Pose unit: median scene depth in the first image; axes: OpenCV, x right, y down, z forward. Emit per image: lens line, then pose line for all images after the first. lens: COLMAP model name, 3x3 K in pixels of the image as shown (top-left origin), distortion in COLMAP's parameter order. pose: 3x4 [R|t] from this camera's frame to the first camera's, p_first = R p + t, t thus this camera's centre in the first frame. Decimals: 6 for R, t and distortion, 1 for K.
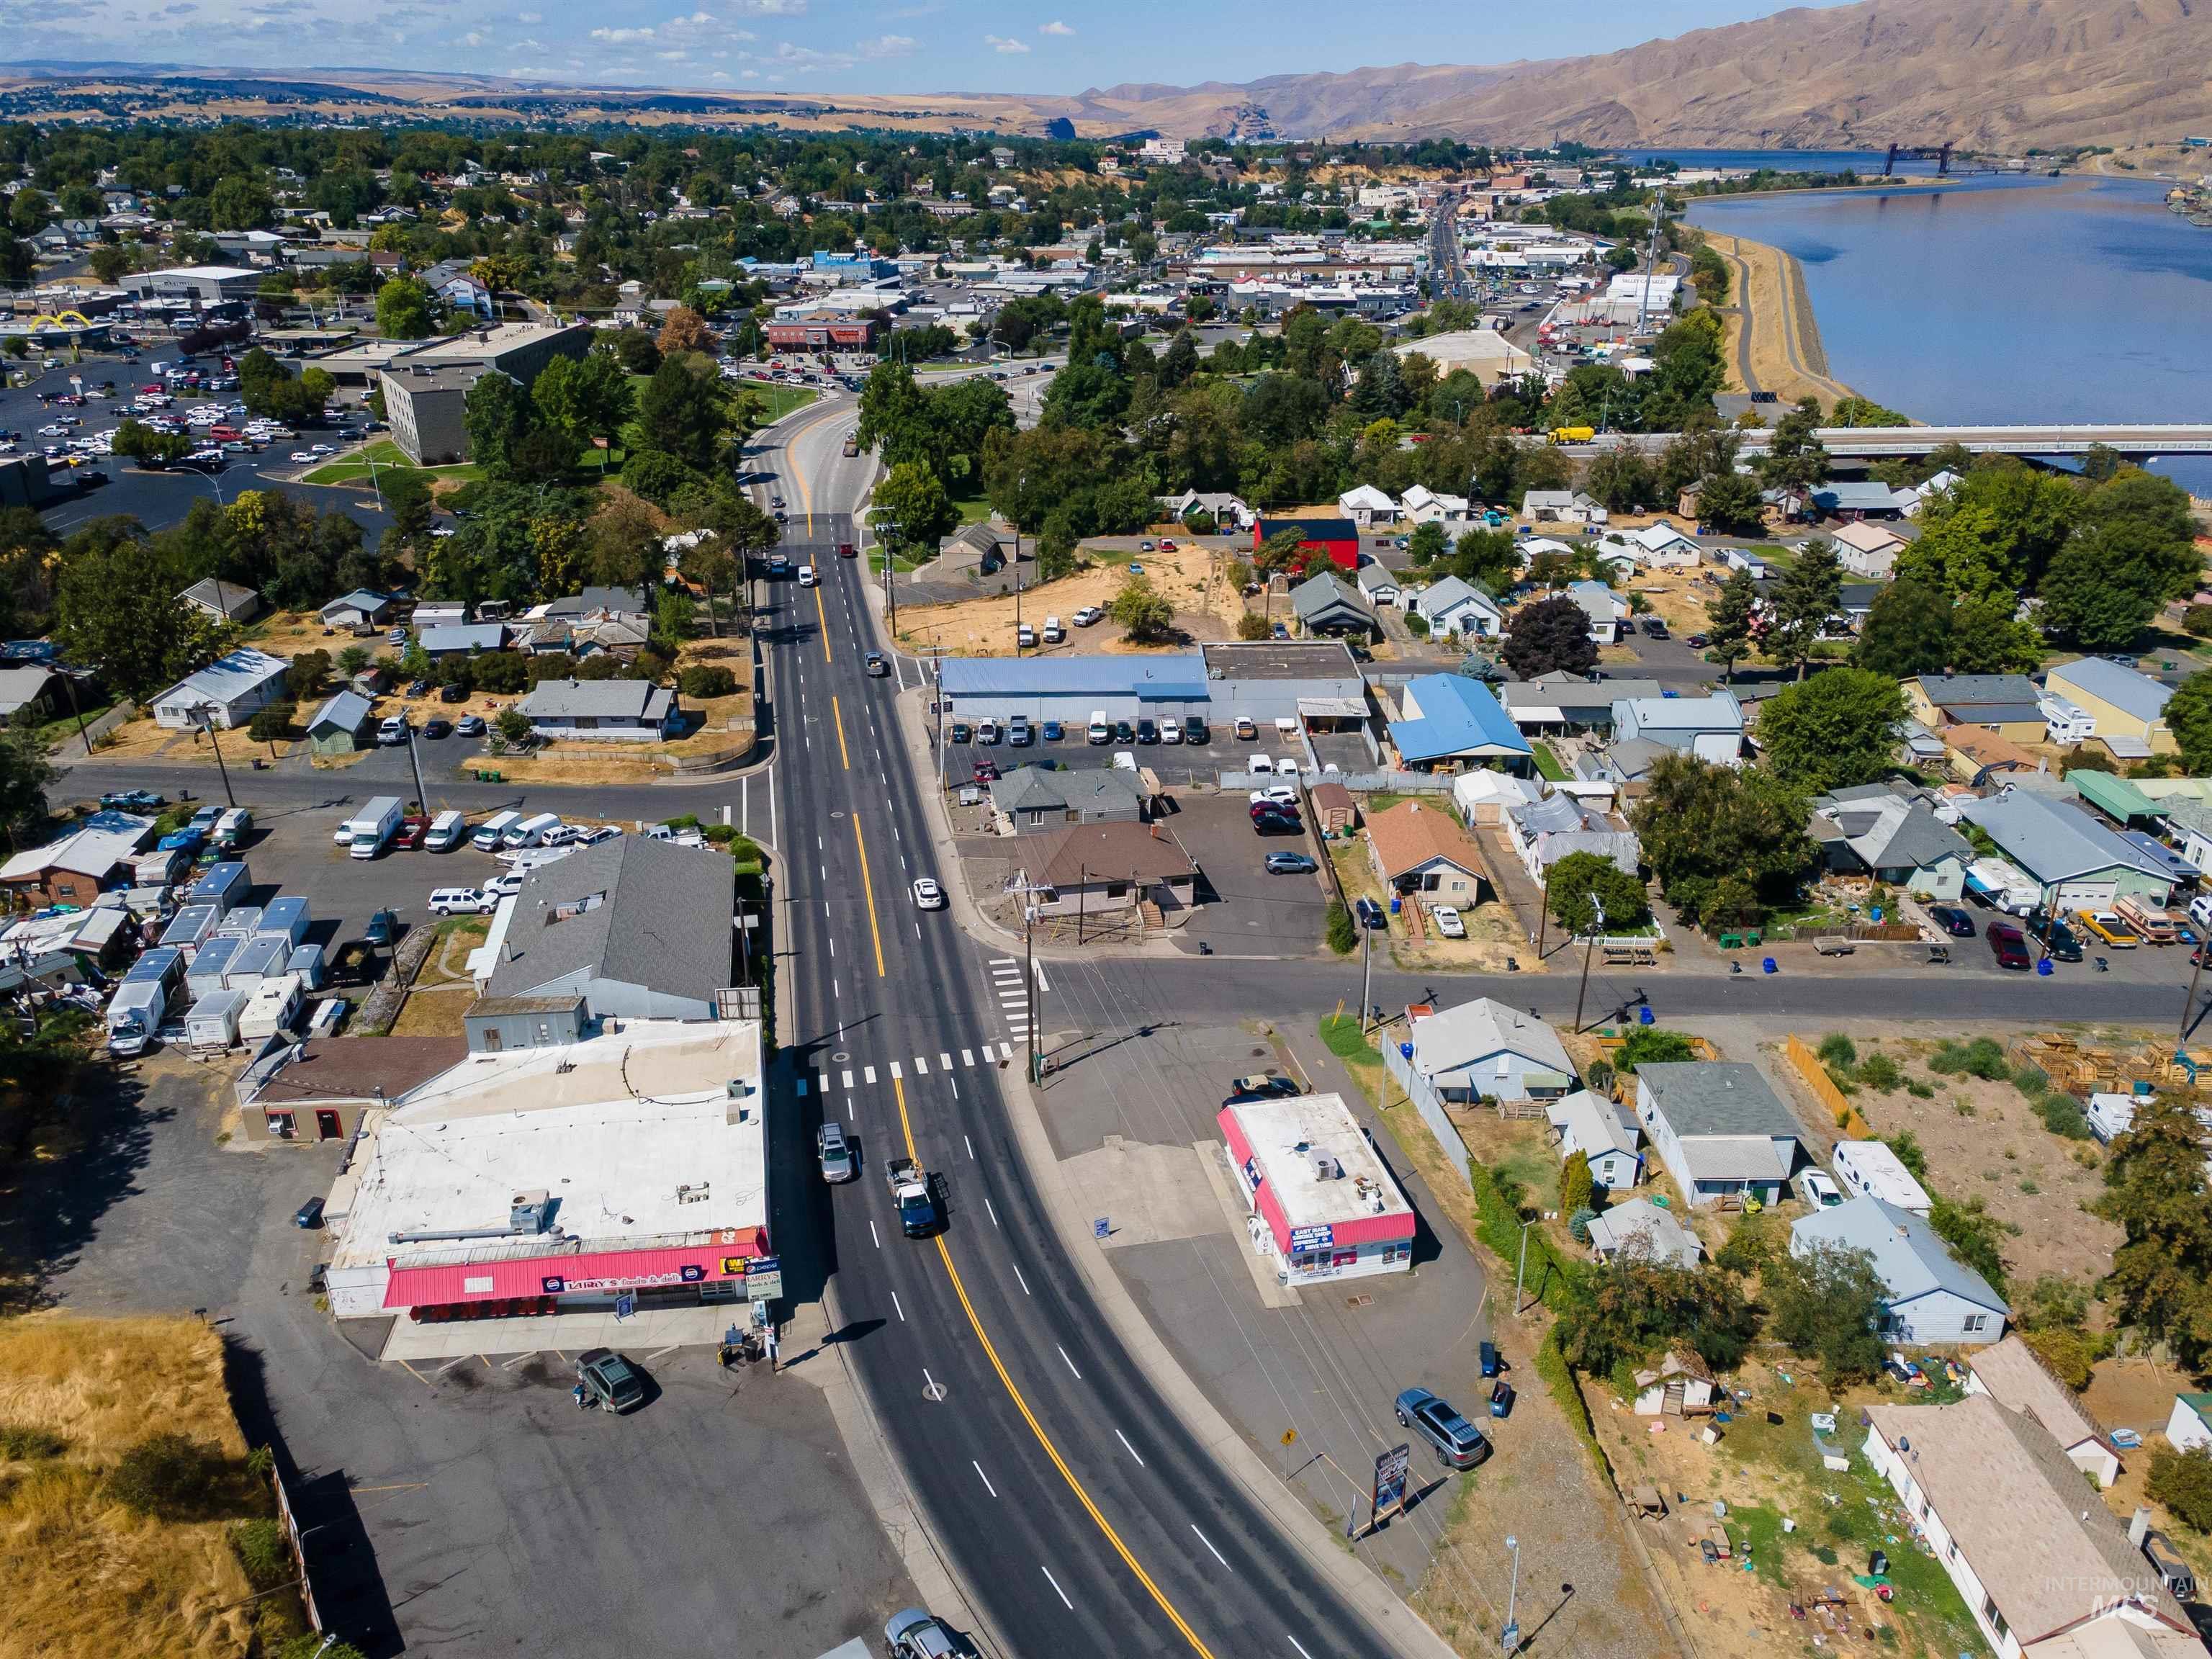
lens RADIAL K [[1610.8, 0, 1103.1], [0, 1610.8, 824.6], [0, 0, 1]] dist [0.020344, 0.046515]
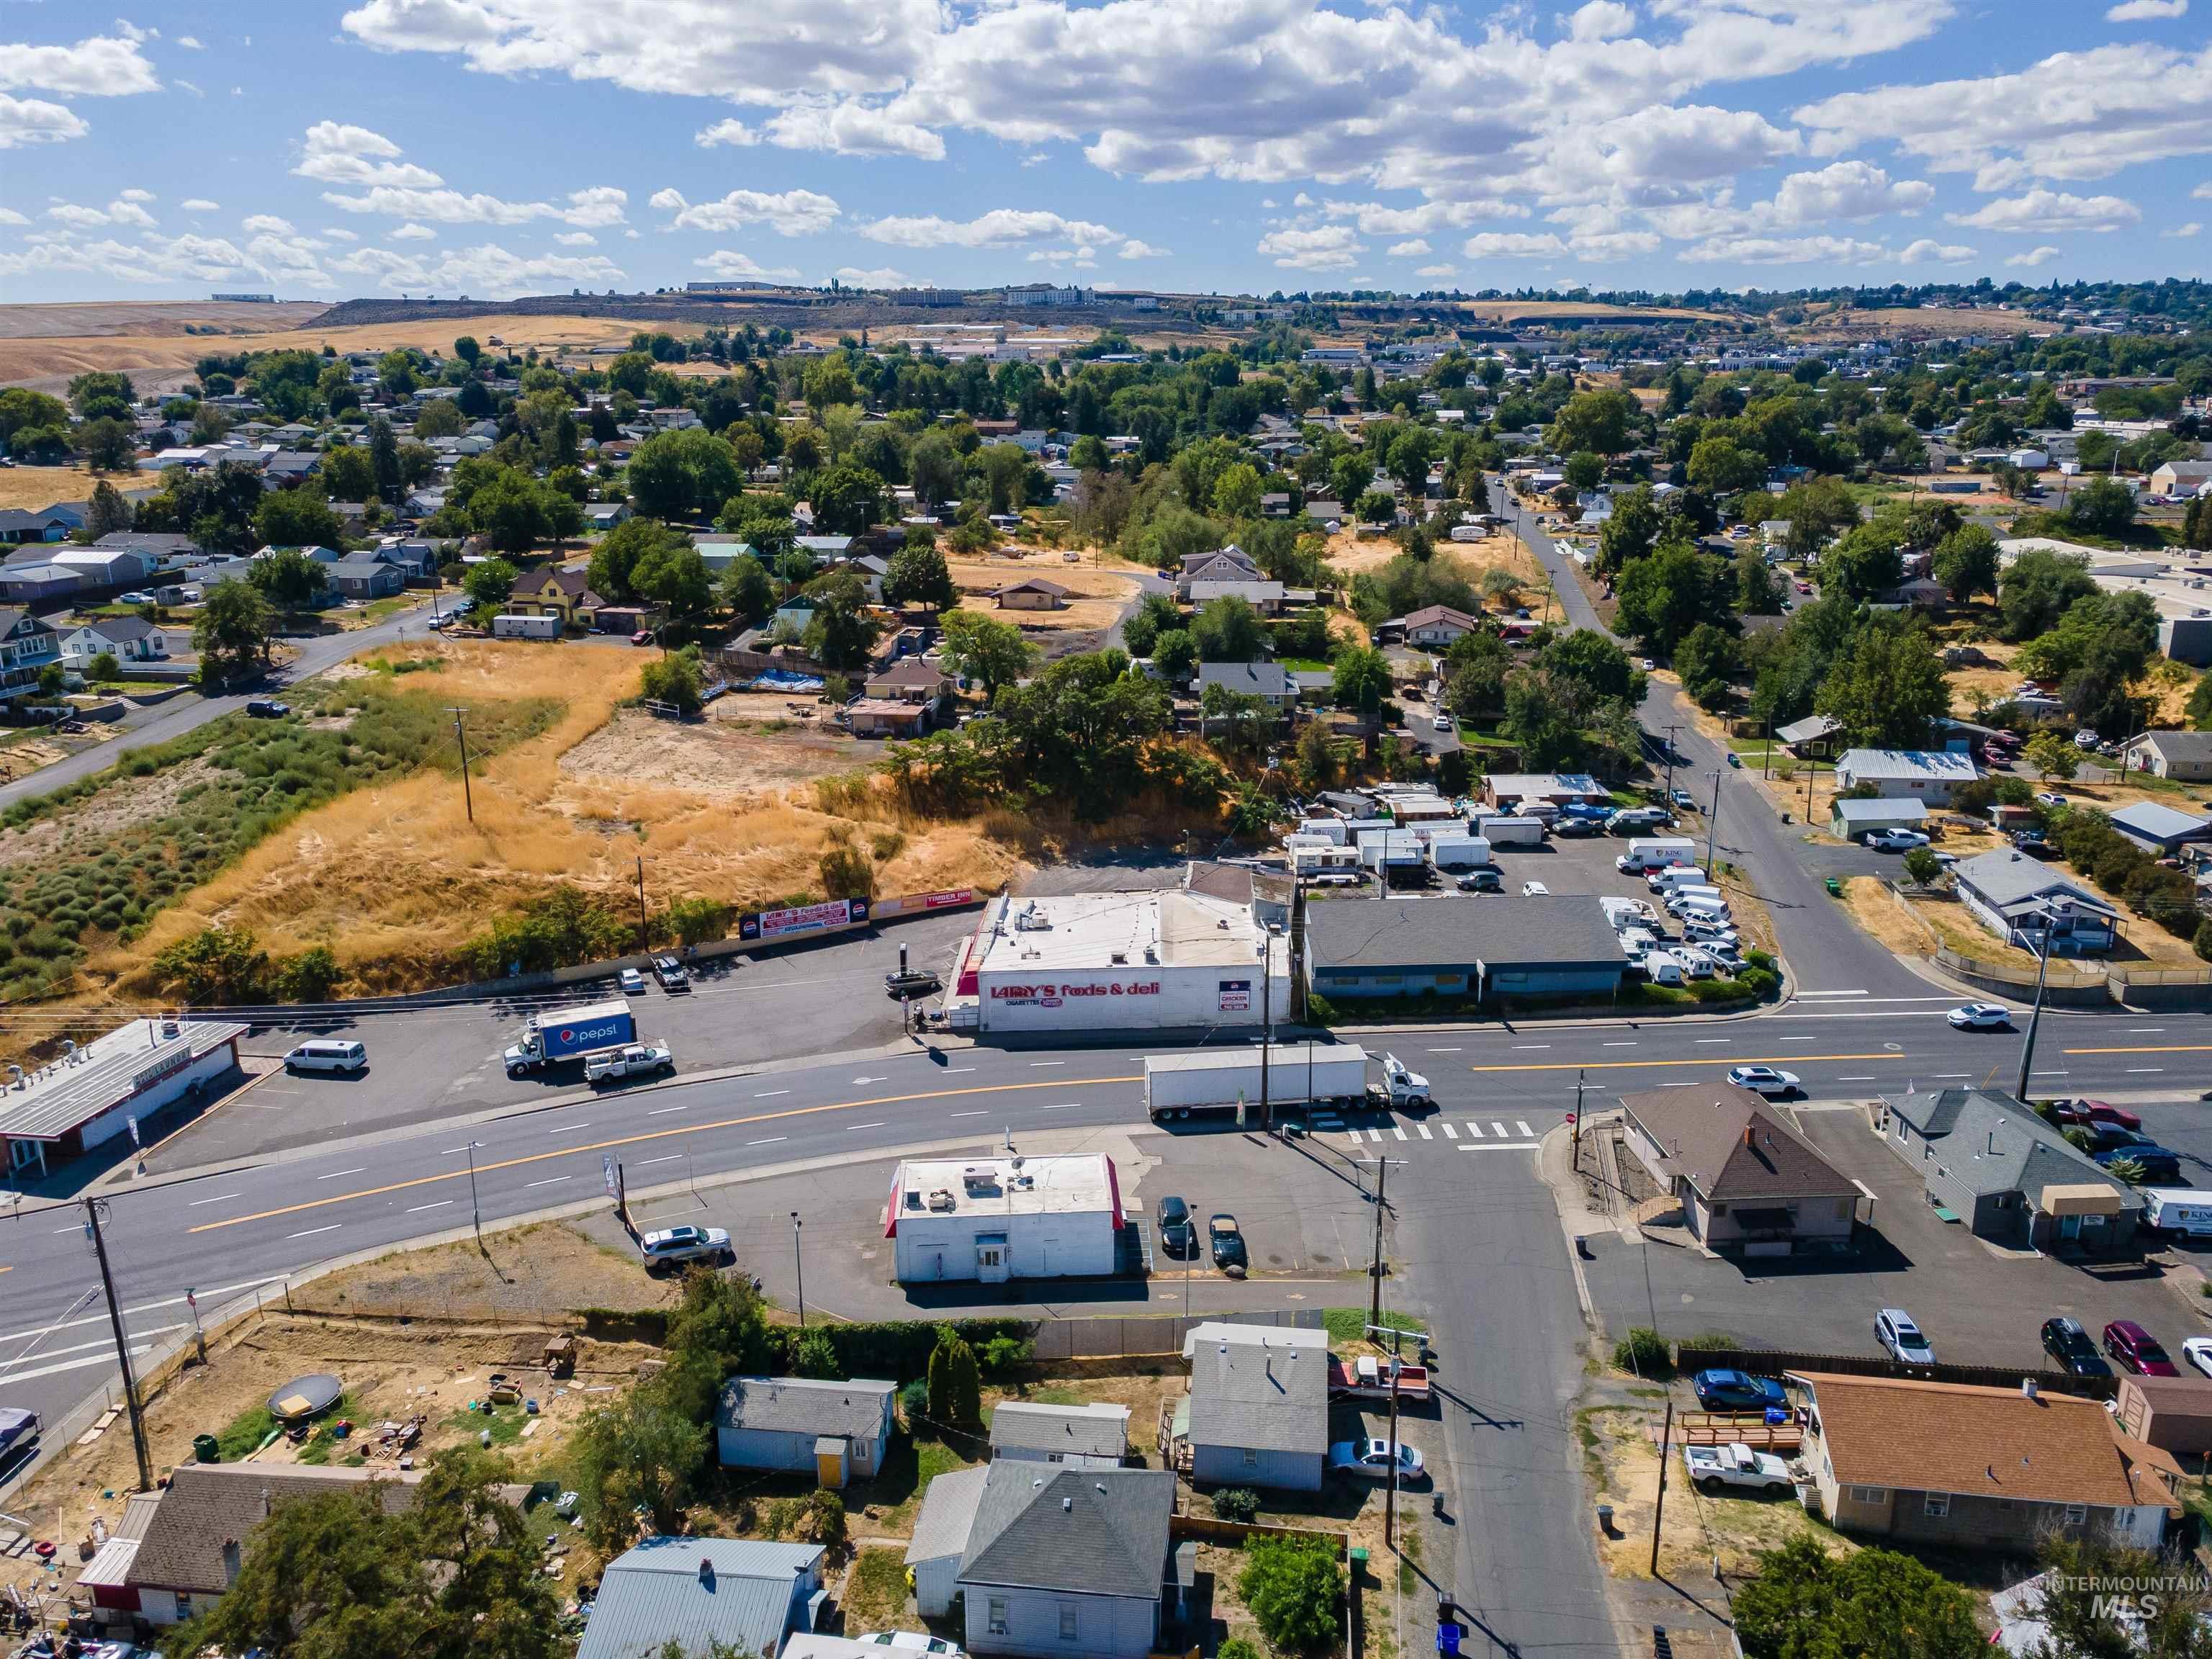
lens RADIAL K [[1610.8, 0, 1103.1], [0, 1610.8, 824.6], [0, 0, 1]] dist [0.020344, 0.046515]
pose [[-0.145018, 0.267631, -0.952546, 0.603738], [-0.385020, 0.871578, 0.303499, -0.187682], [0.911443, 0.410762, -0.023351, 0.586678]]
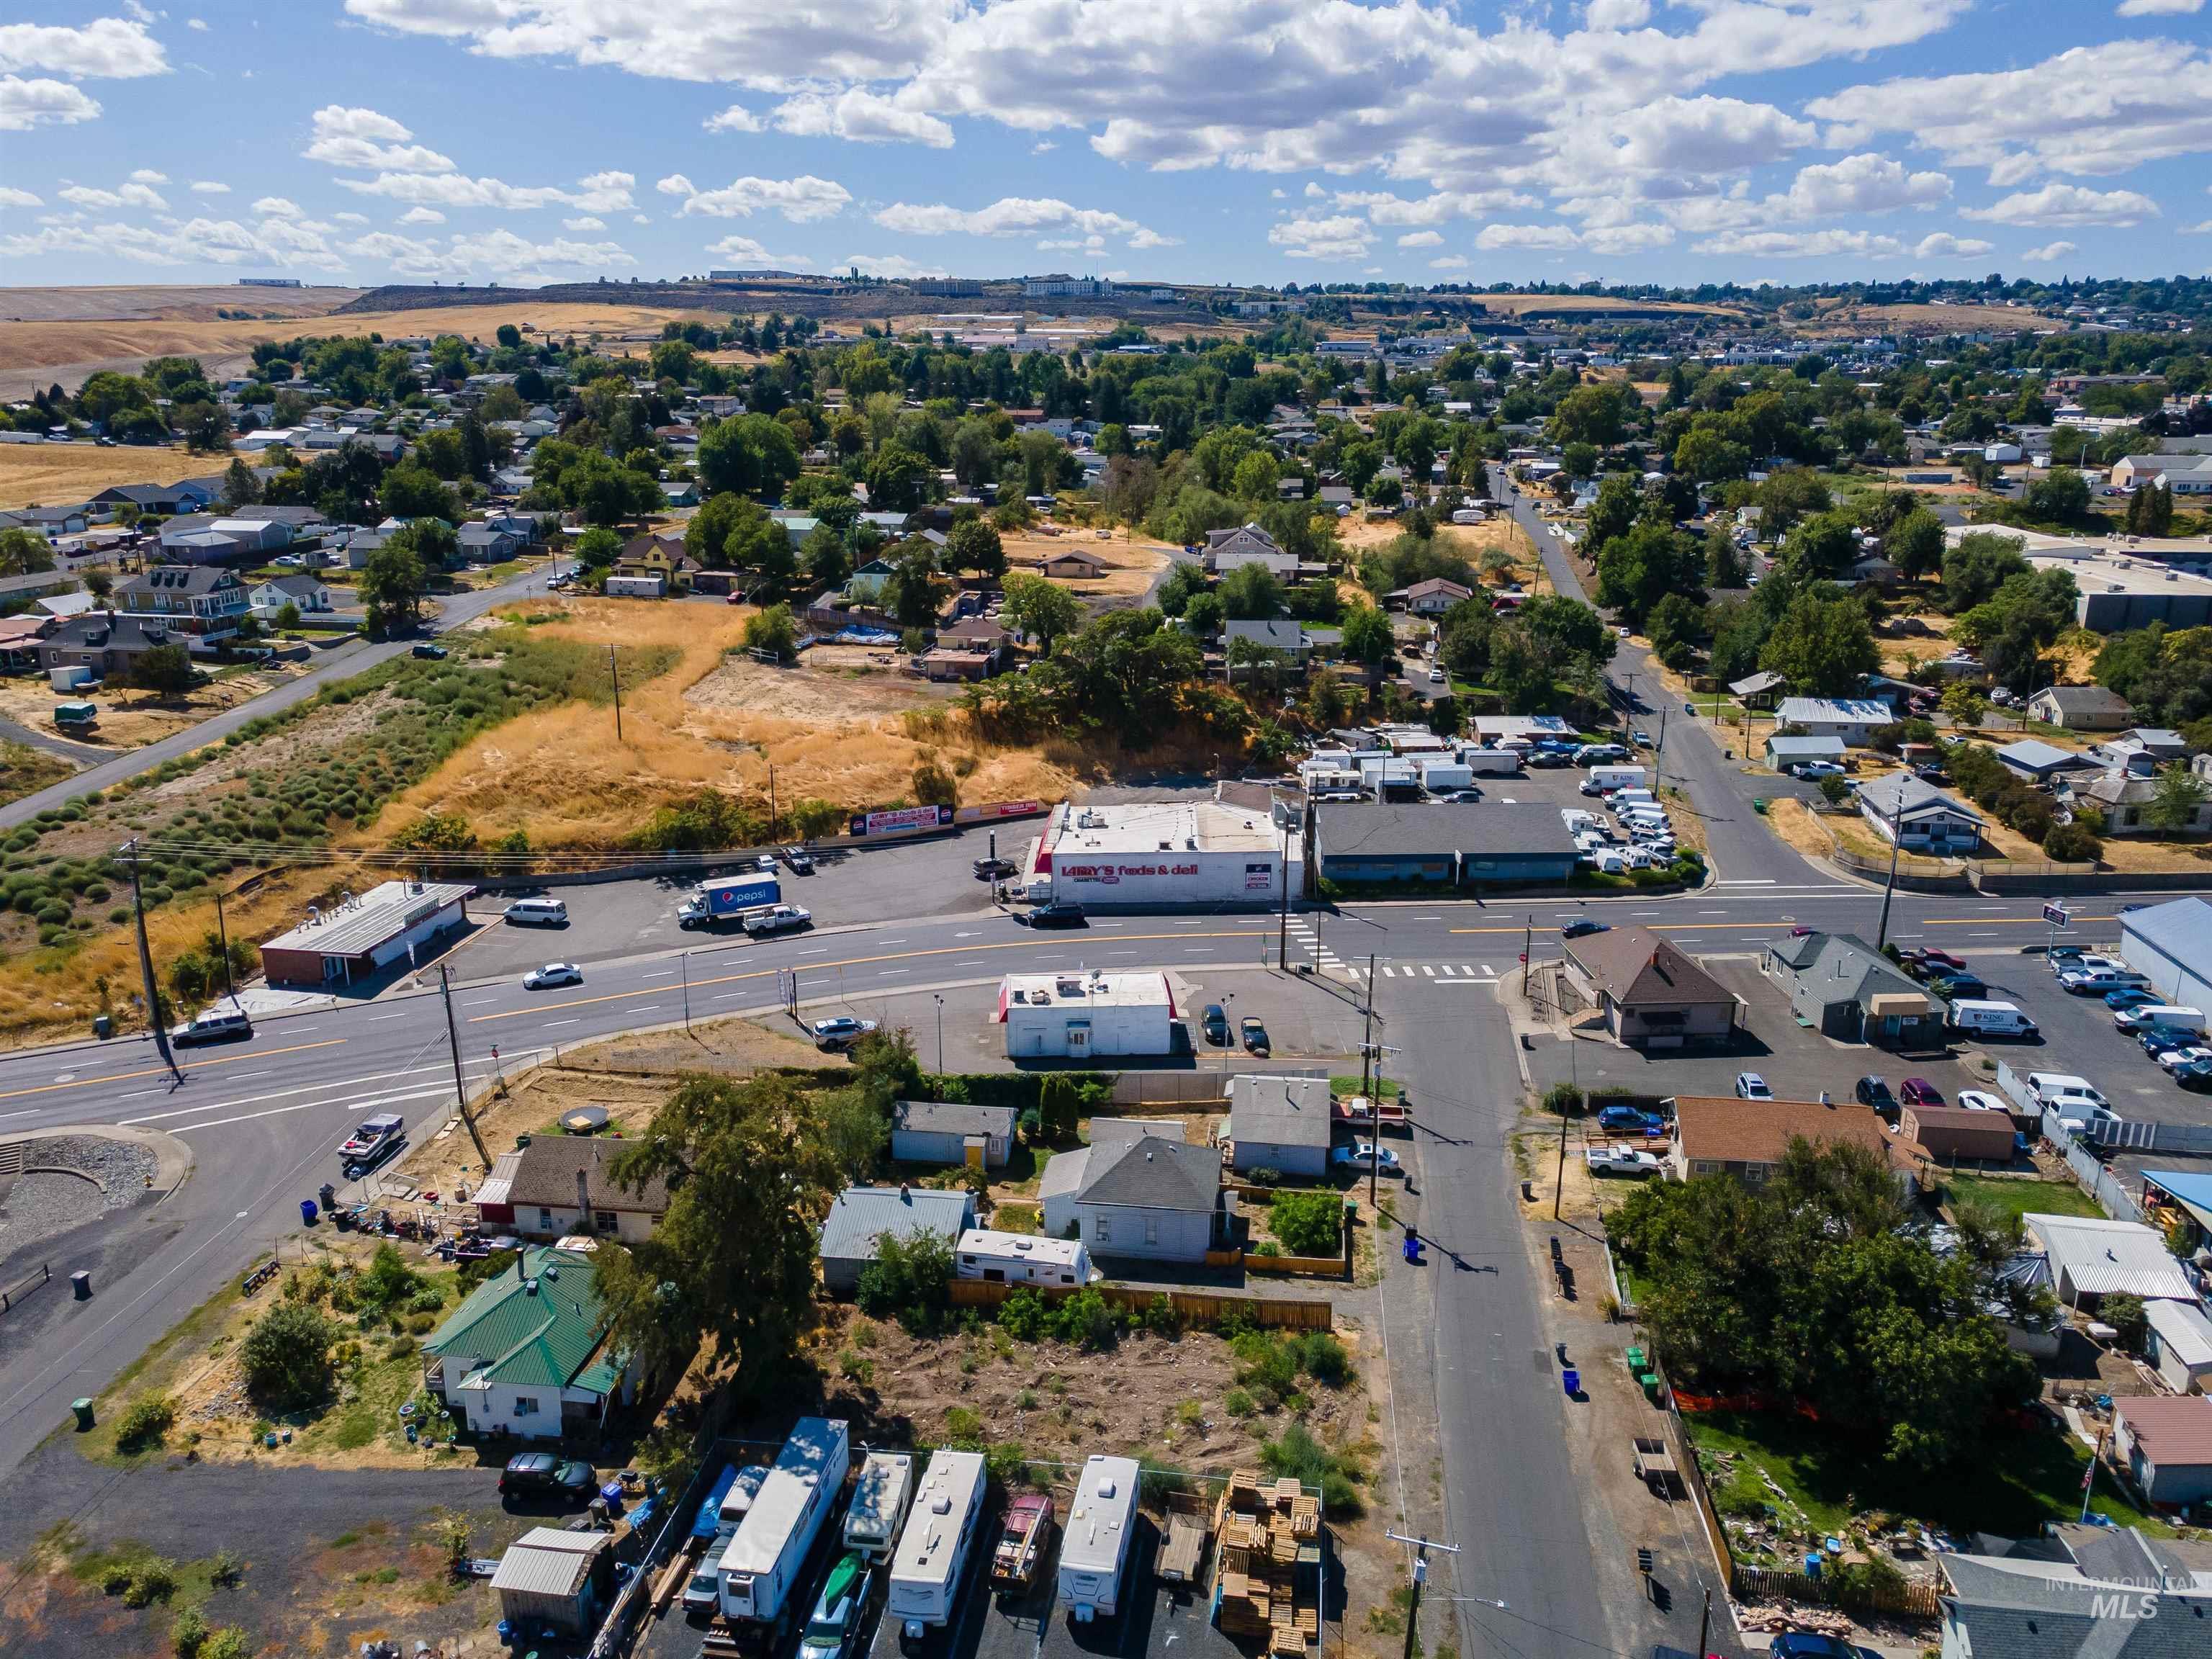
lens RADIAL K [[1610.8, 0, 1103.1], [0, 1610.8, 824.6], [0, 0, 1]] dist [0.020344, 0.046515]
pose [[-0.152562, 0.272129, -0.950090, 0.797882], [-0.390840, 0.866361, 0.310906, -0.193334], [0.907727, 0.418765, -0.025815, 0.588074]]
